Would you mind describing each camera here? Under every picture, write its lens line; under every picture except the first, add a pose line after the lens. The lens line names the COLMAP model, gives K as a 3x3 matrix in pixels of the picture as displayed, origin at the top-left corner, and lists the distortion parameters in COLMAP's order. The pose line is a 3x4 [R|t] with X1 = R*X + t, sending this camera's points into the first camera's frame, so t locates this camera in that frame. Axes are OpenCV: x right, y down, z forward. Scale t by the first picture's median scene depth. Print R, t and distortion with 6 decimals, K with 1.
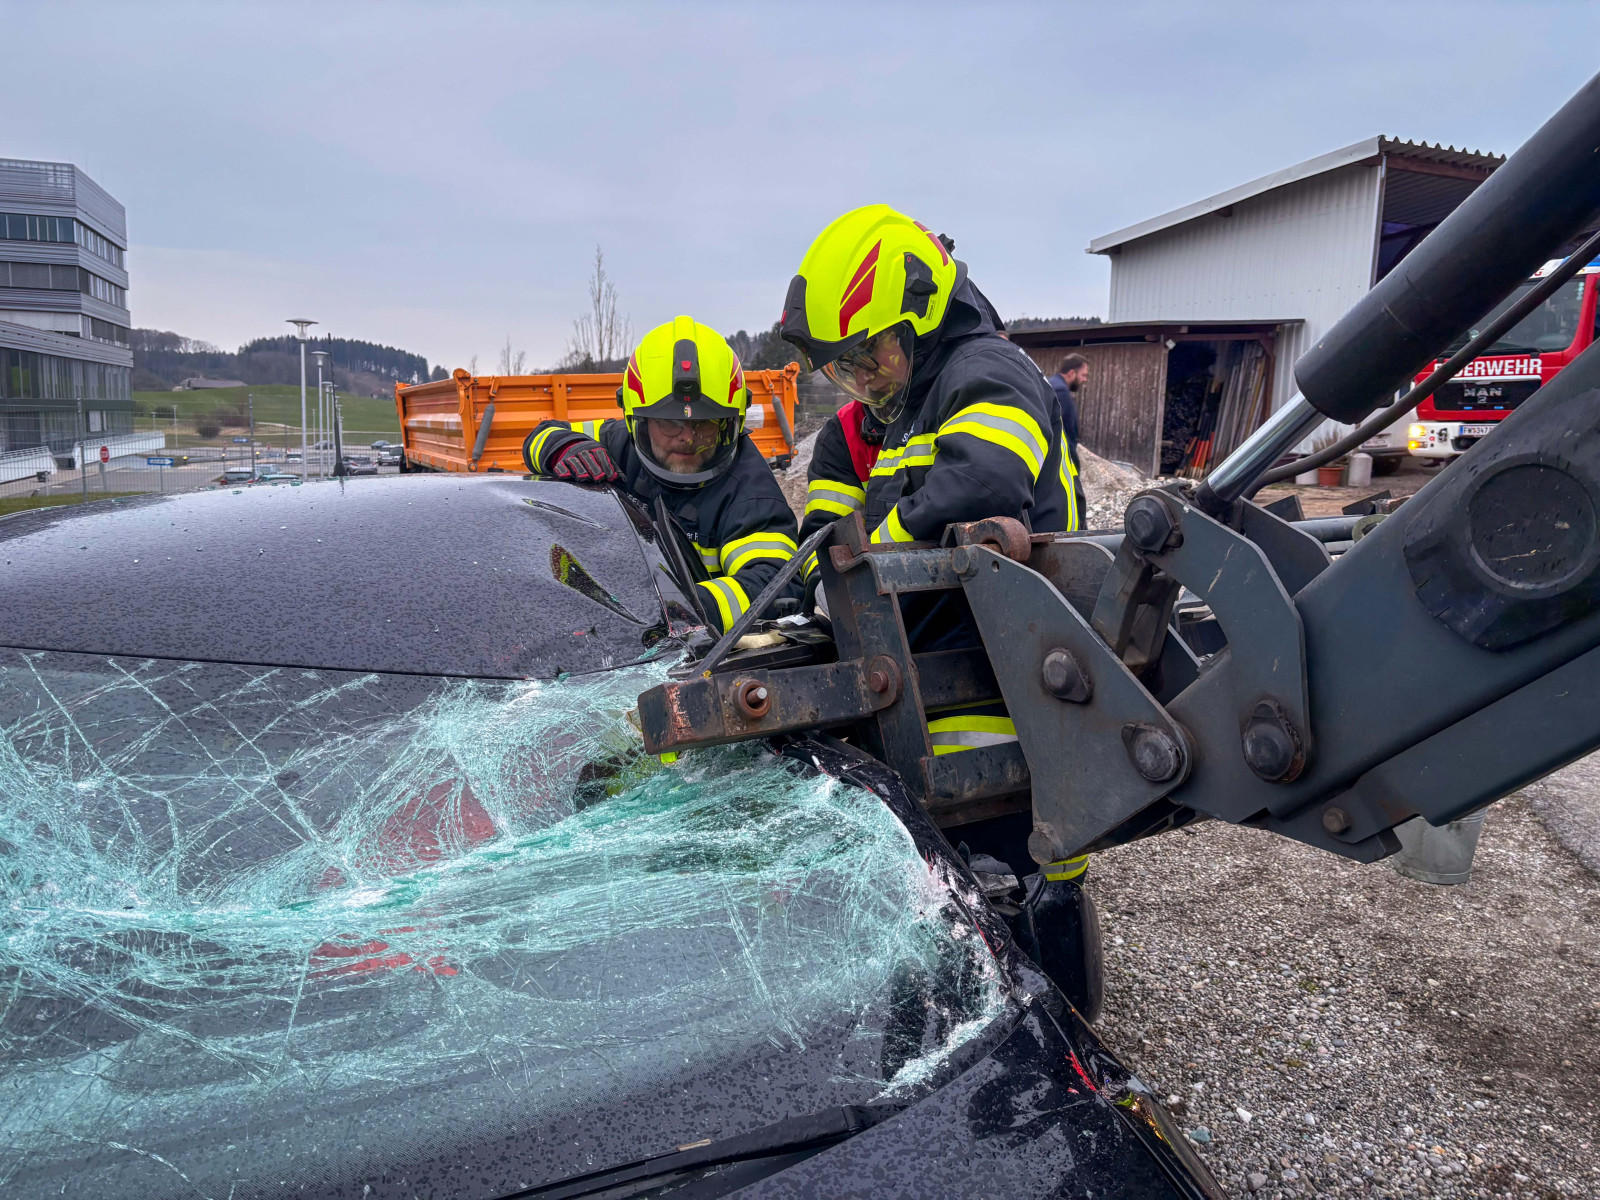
lens RADIAL K [[1217.0, 0, 802.1], [0, 1217.0, 602.5], [0, 0, 1]] dist [0.038940, -0.020776]
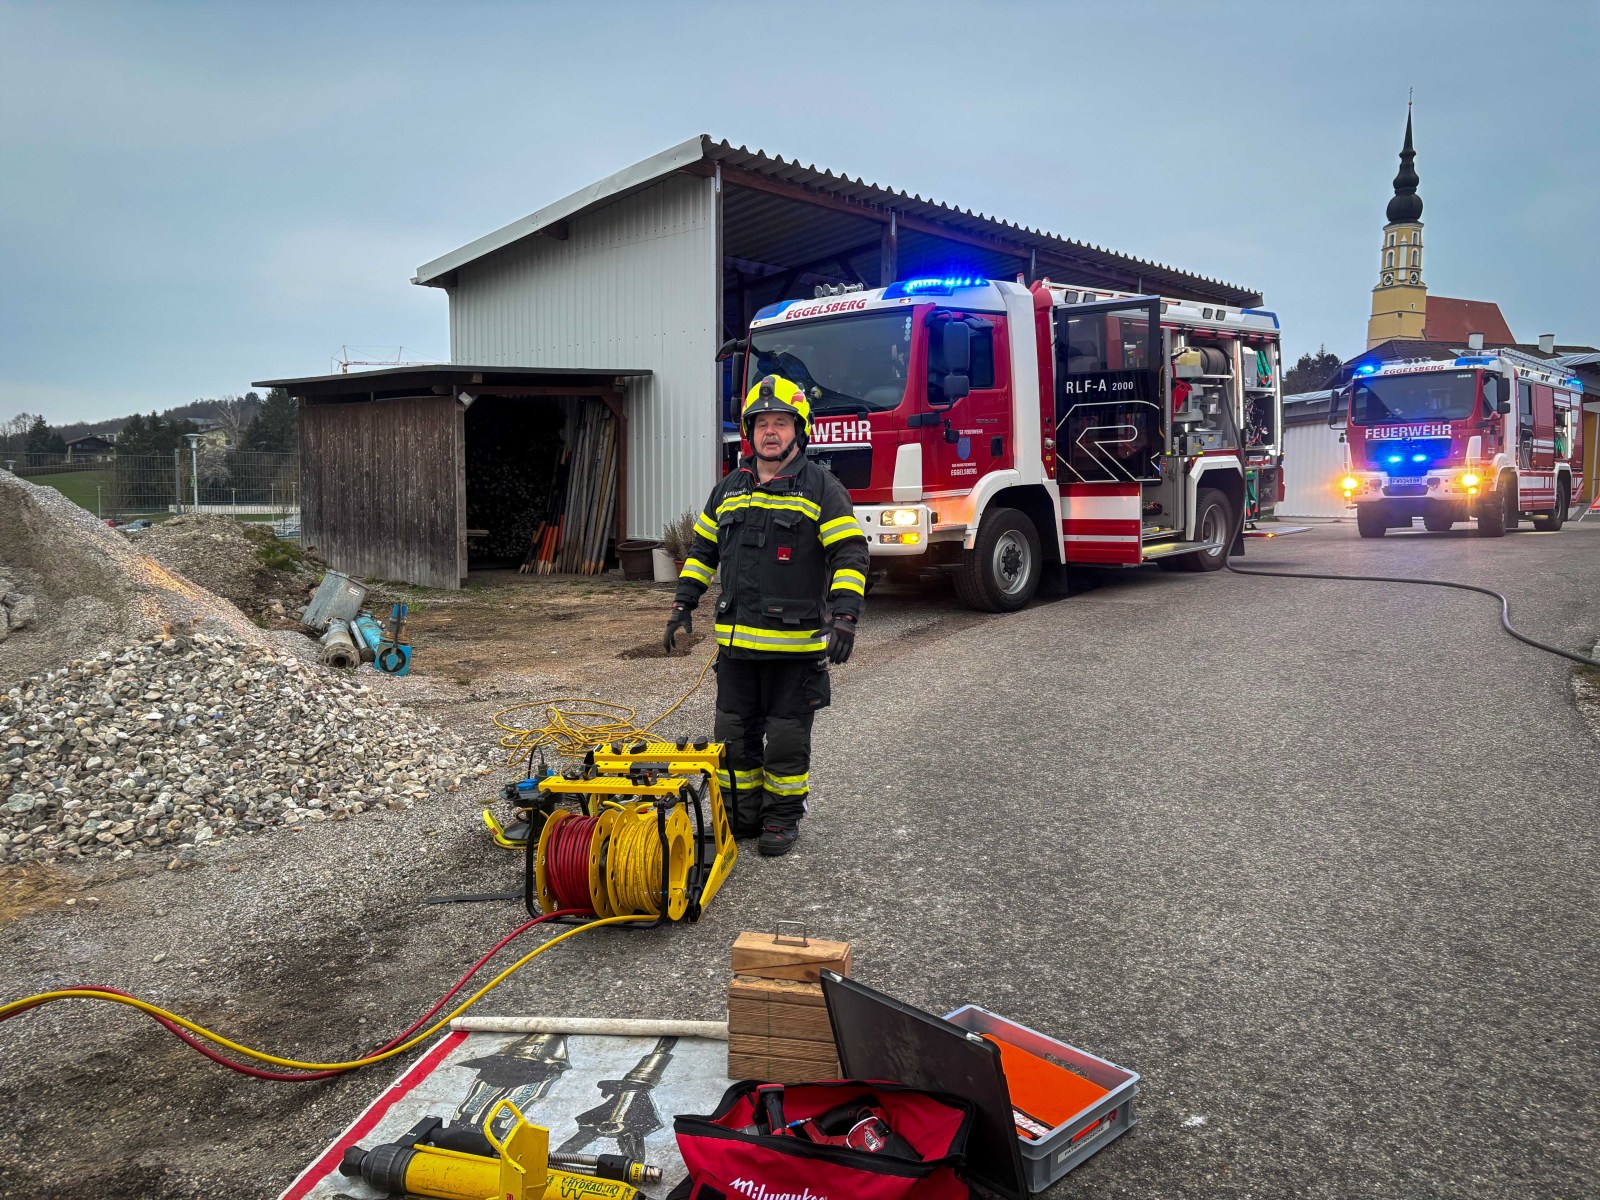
lens RADIAL K [[1217.0, 0, 799.2], [0, 1217.0, 599.5], [0, 0, 1]] dist [0.038940, -0.020776]
pose [[0.934141, -0.047695, 0.353702, 0.220289], [0.067121, 0.996824, -0.042854, -0.047457], [-0.350535, 0.063773, 0.934376, 0.256840]]
